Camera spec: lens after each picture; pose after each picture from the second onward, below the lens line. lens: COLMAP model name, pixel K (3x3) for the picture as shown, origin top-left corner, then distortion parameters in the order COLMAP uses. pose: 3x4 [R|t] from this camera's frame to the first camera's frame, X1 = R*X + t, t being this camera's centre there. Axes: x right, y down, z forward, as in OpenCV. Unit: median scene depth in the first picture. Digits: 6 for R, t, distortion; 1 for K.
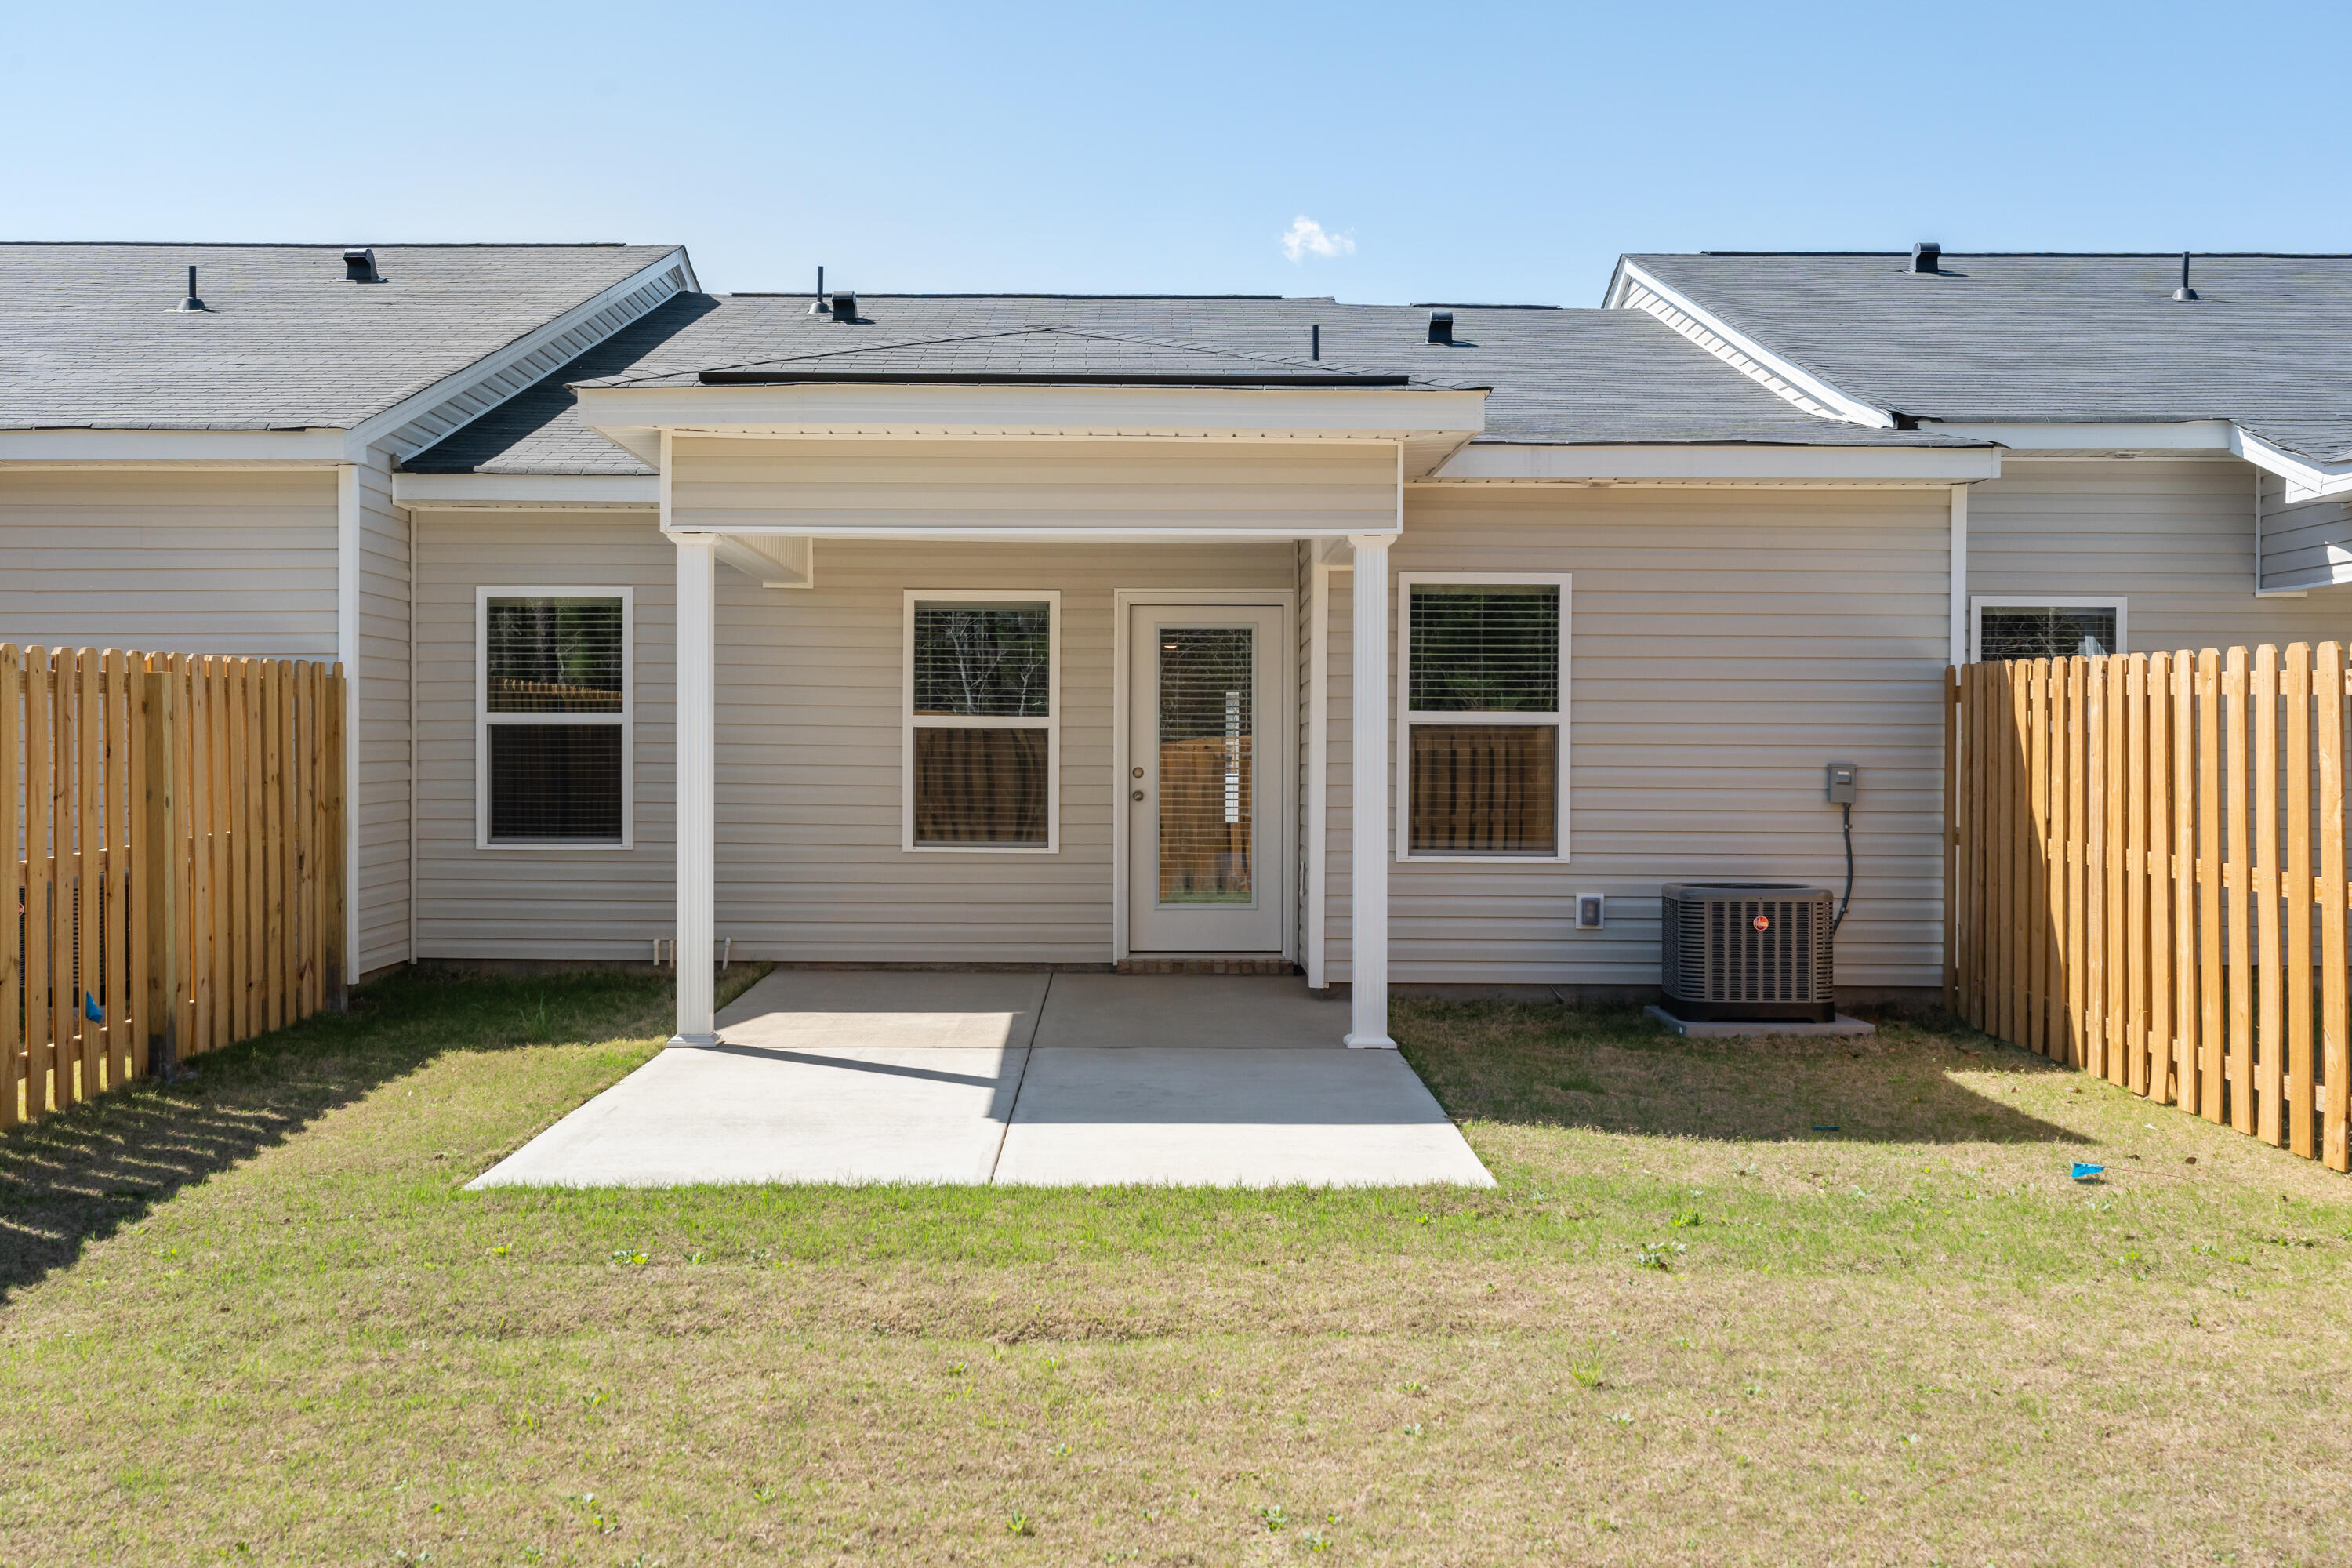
lens RADIAL K [[2240.4, 0, 1182.0], [0, 2240.4, 763.4], [0, 0, 1]] dist [0.002336, 0.000000]
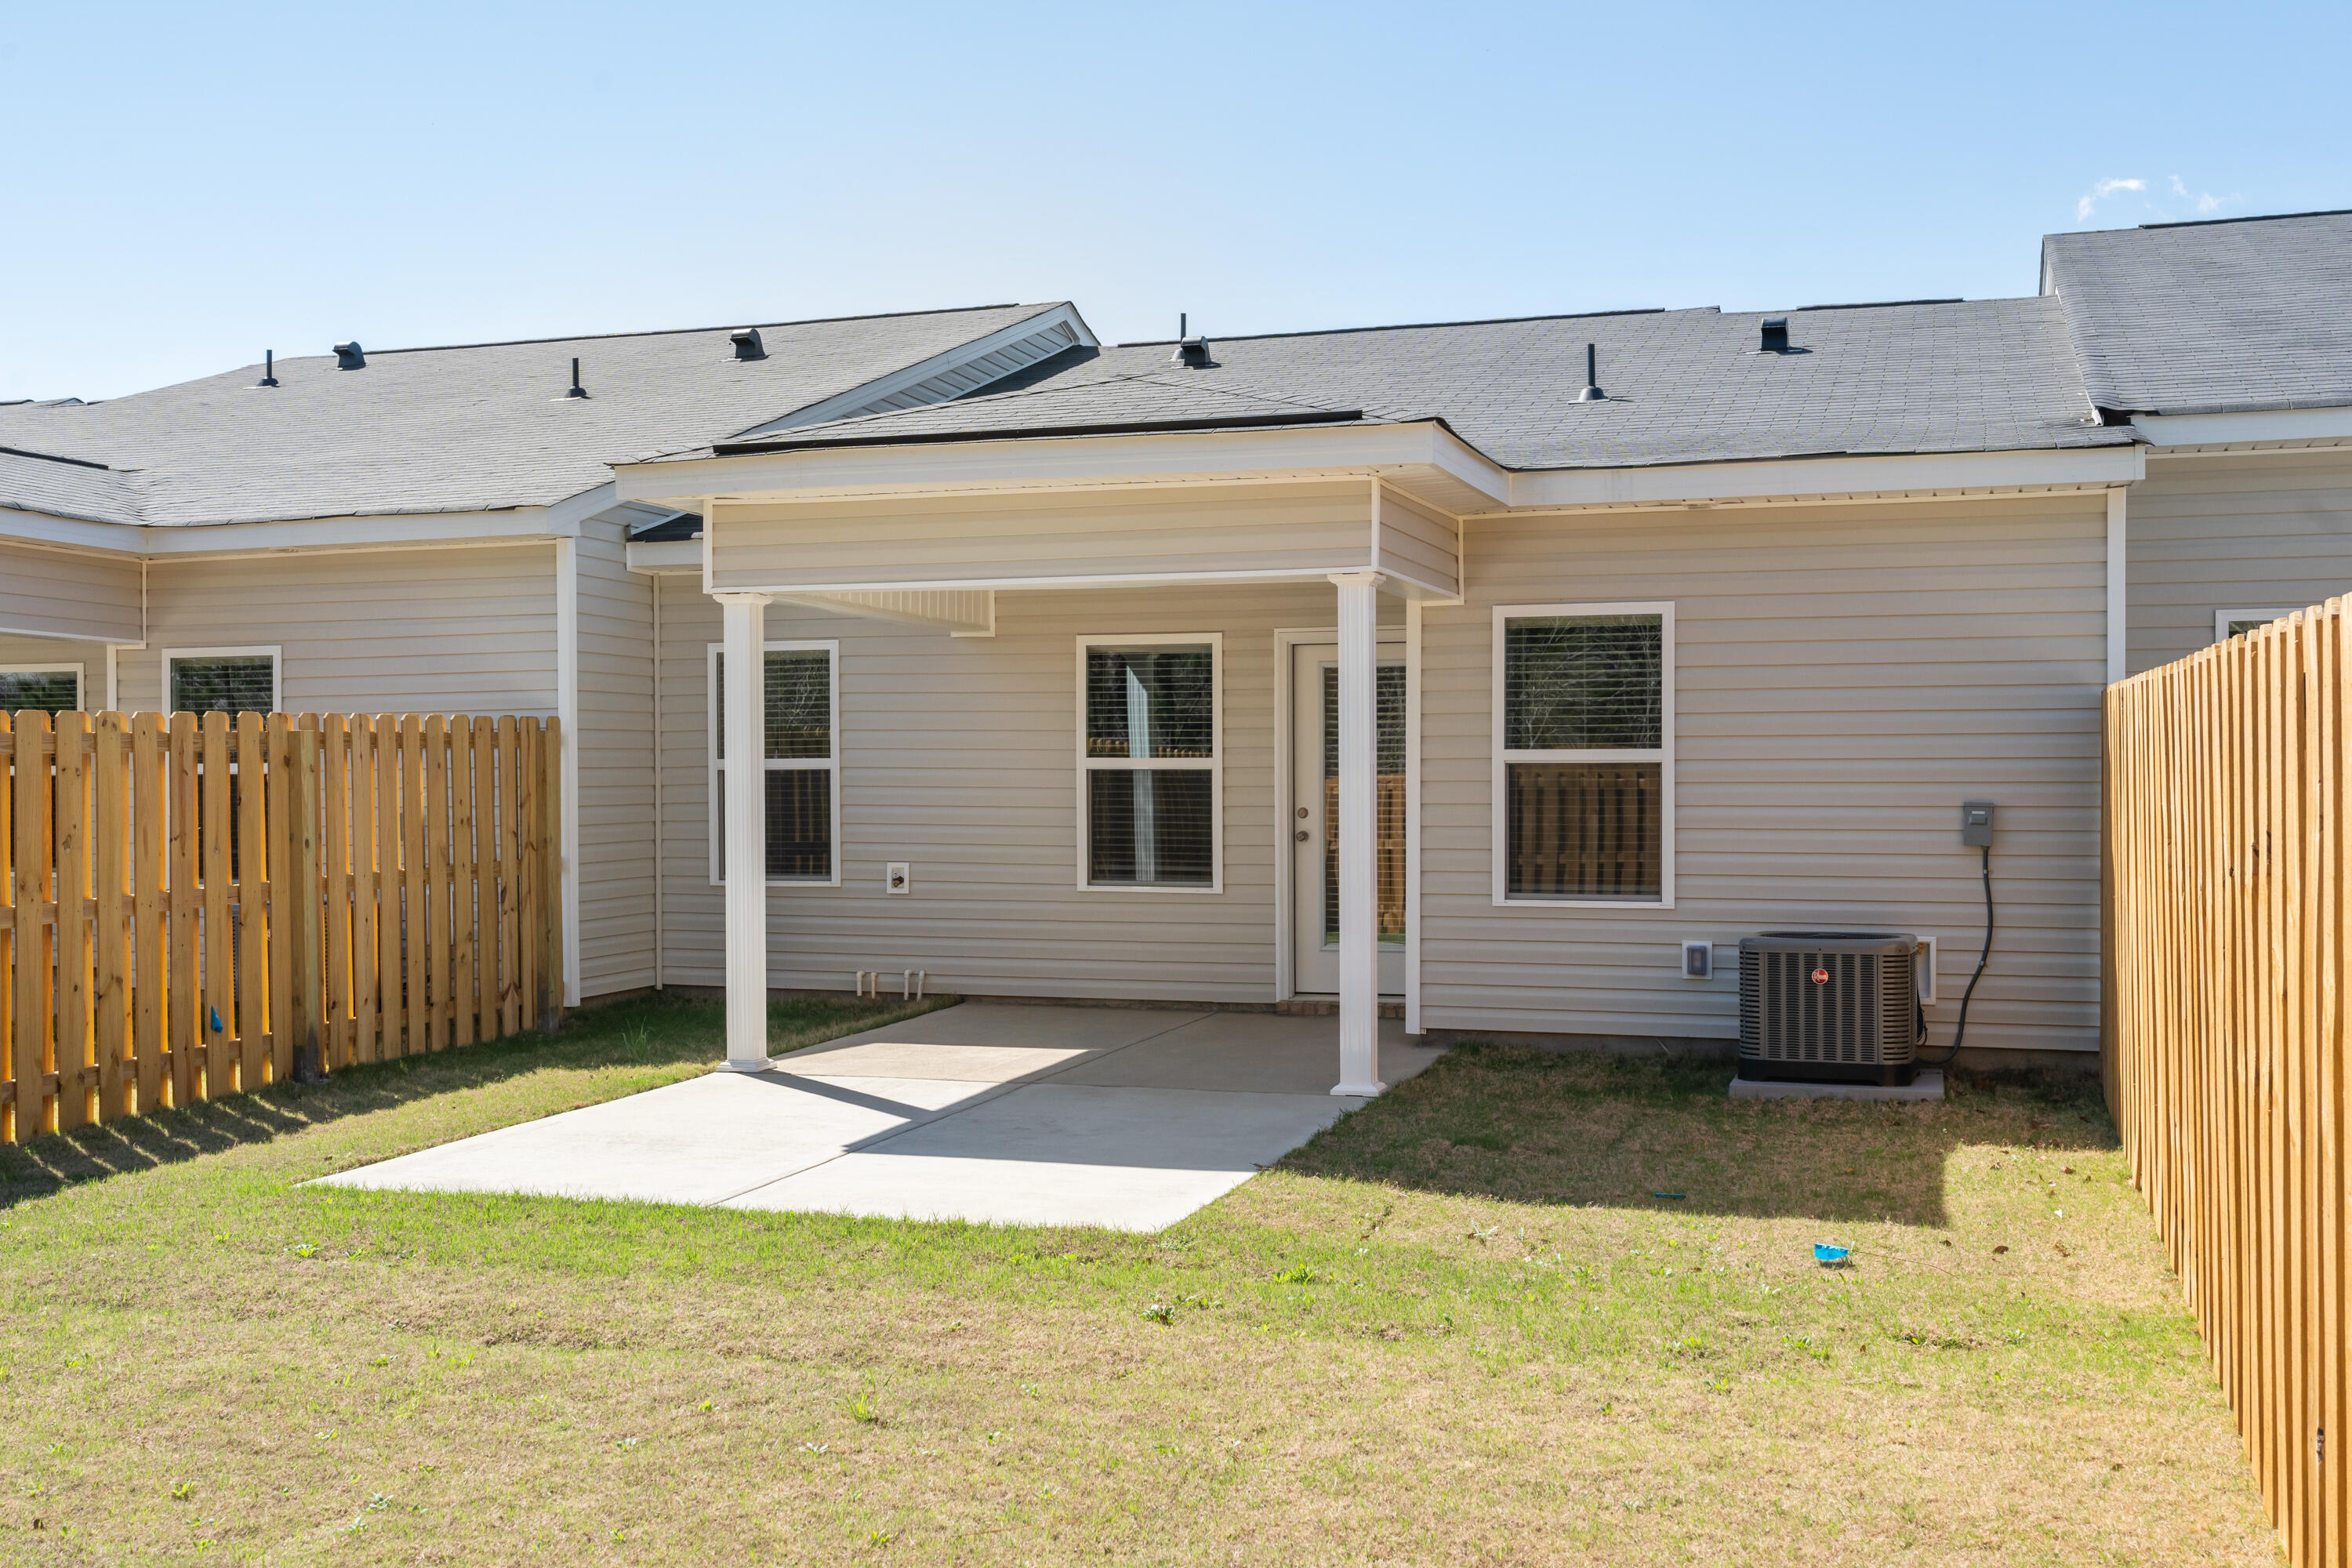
lens RADIAL K [[2292.7, 0, 1165.7], [0, 2292.7, 788.1], [0, 0, 1]] dist [-0.002417, 0.000000]
pose [[0.949837, -0.006044, -0.312688, 0.270068], [0.004869, 0.999978, -0.004538, -0.002923], [0.312709, 0.002788, 0.949845, 0.017249]]
